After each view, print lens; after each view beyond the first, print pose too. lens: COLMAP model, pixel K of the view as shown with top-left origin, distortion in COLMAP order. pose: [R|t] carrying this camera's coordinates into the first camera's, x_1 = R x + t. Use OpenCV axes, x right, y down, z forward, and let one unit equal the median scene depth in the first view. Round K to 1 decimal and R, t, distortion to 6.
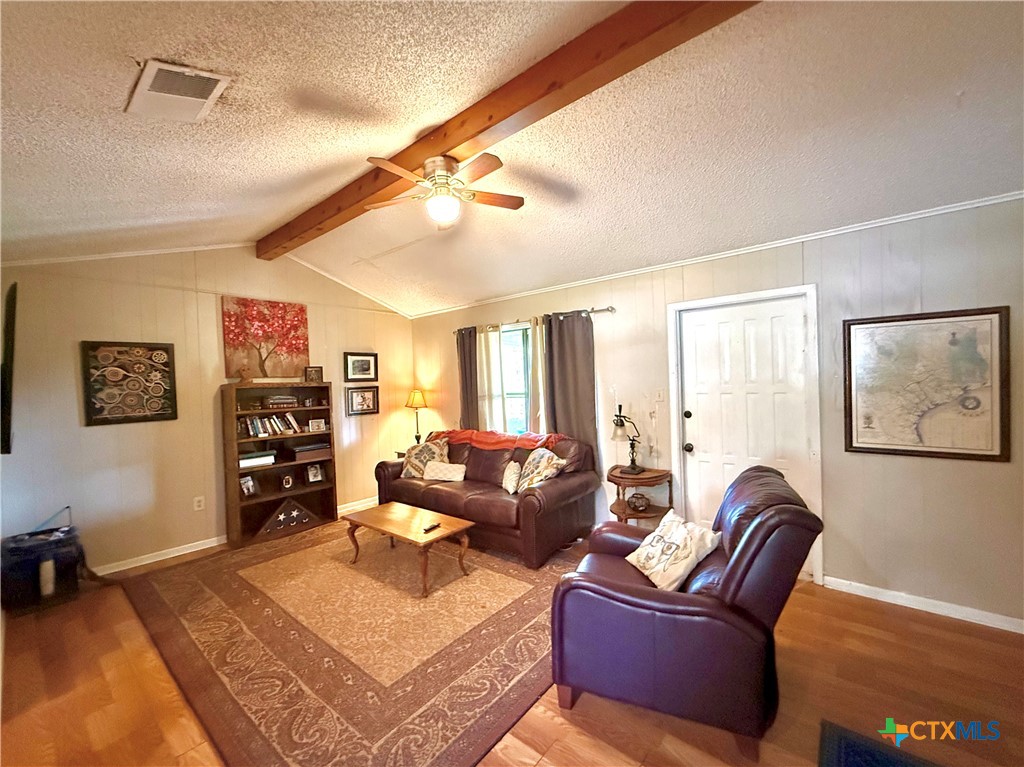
lens RADIAL K [[407.2, 0, 516.0], [0, 407.2, 386.4], [0, 0, 1]] dist [0.000249, -0.000188]
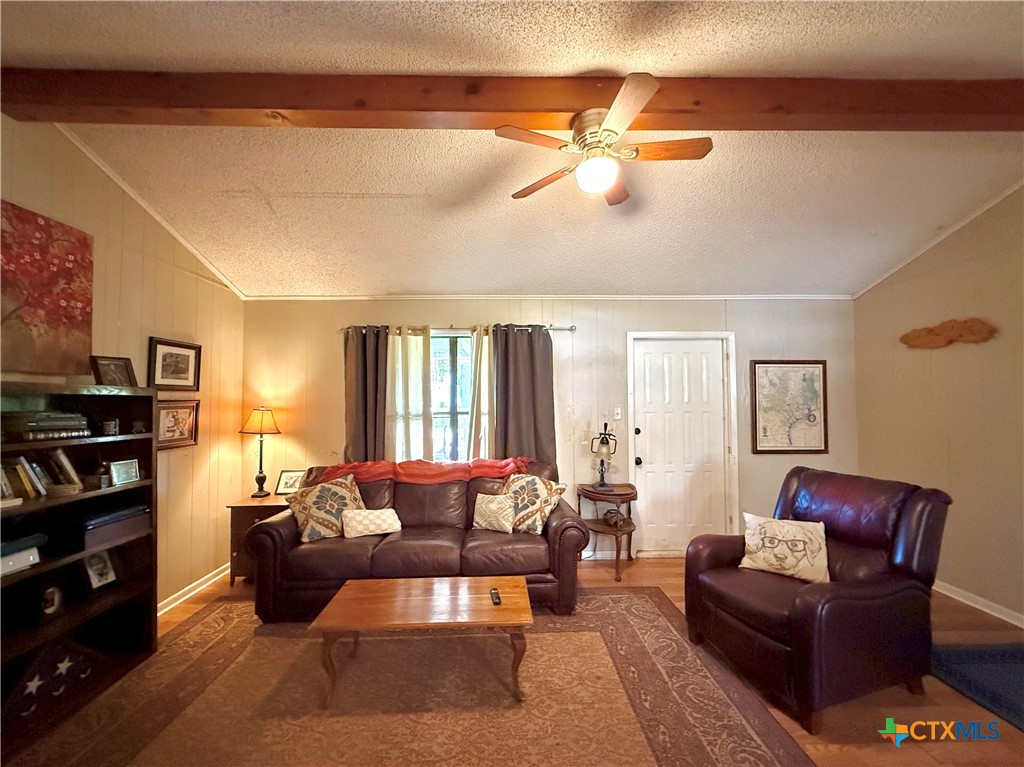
lens RADIAL K [[405.6, 0, 512.6], [0, 405.6, 387.3], [0, 0, 1]] dist [0.000288, 0.000092]
pose [[0.762732, 0.047789, 0.644946, -0.477842], [-0.009816, 0.998007, -0.062341, 0.017817], [-0.646640, 0.041219, 0.761681, 0.309076]]
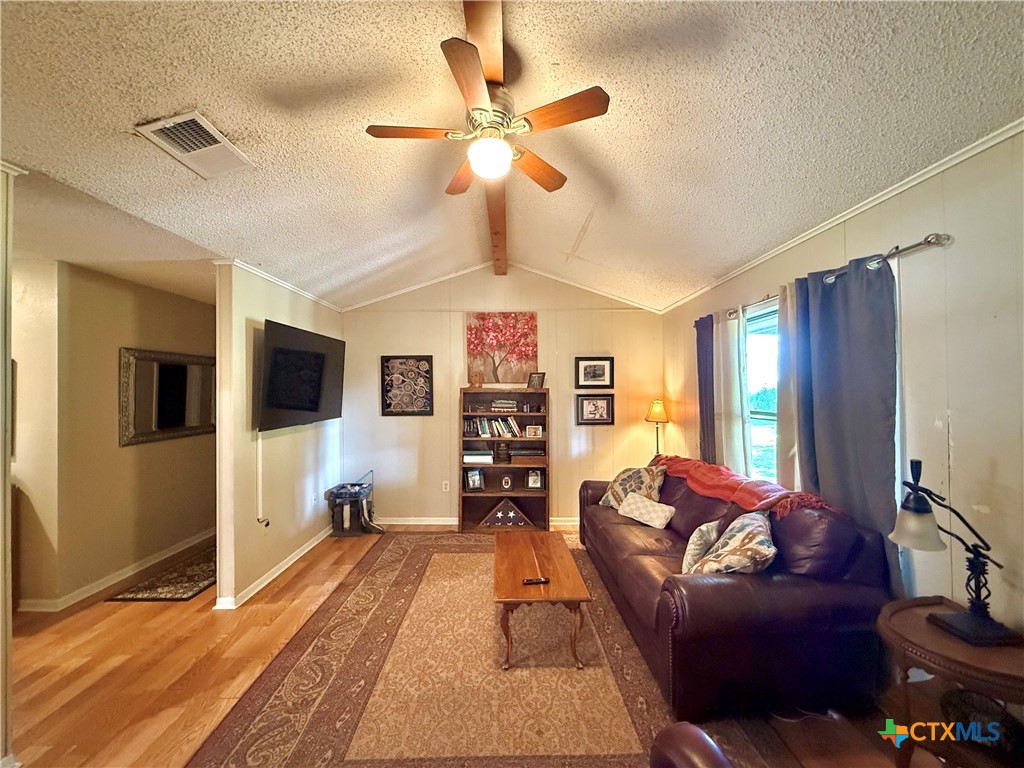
lens RADIAL K [[407.2, 0, 516.0], [0, 407.2, 386.9], [0, 0, 1]] dist [0.000249, -0.000188]
pose [[0.649516, 0.021392, -0.760047, 0.251380], [-0.028019, 0.999599, 0.004190, -0.017653], [0.759831, 0.018574, 0.649855, 0.336812]]
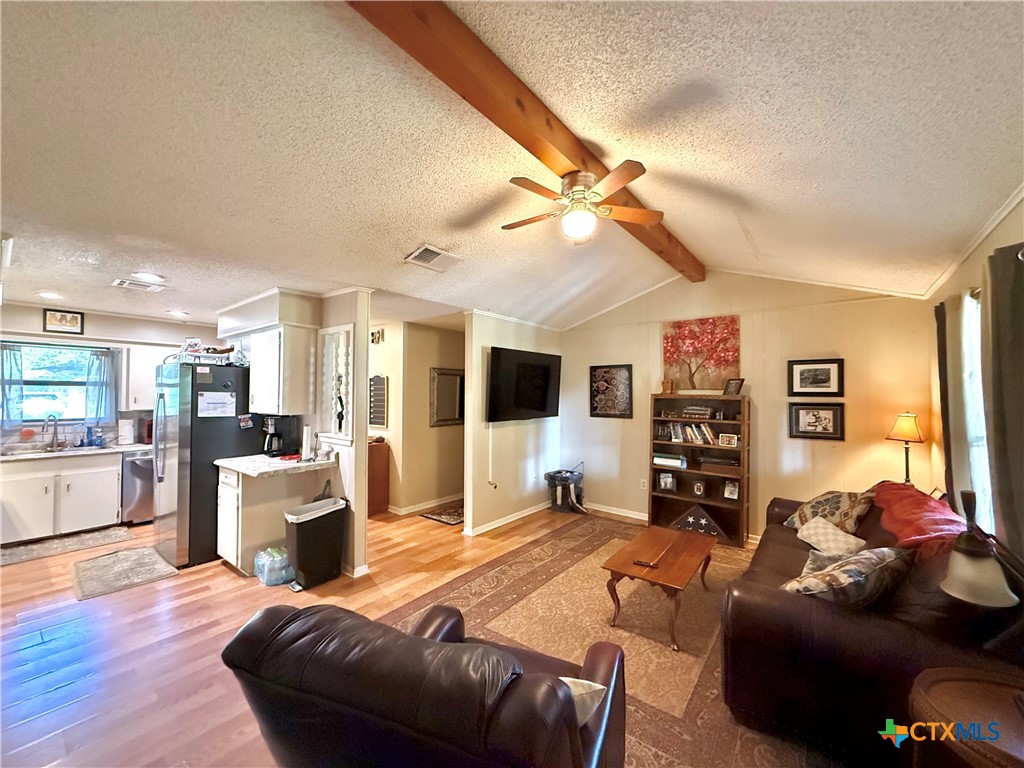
lens RADIAL K [[411.8, 0, 516.2], [0, 411.8, 387.6], [0, 0, 1]] dist [0.000170, -0.000153]
pose [[0.037003, 0.017195, -0.999167, 0.487592], [-0.025468, 0.999543, 0.016258, -0.033368], [0.998991, 0.024845, 0.037424, 0.490373]]
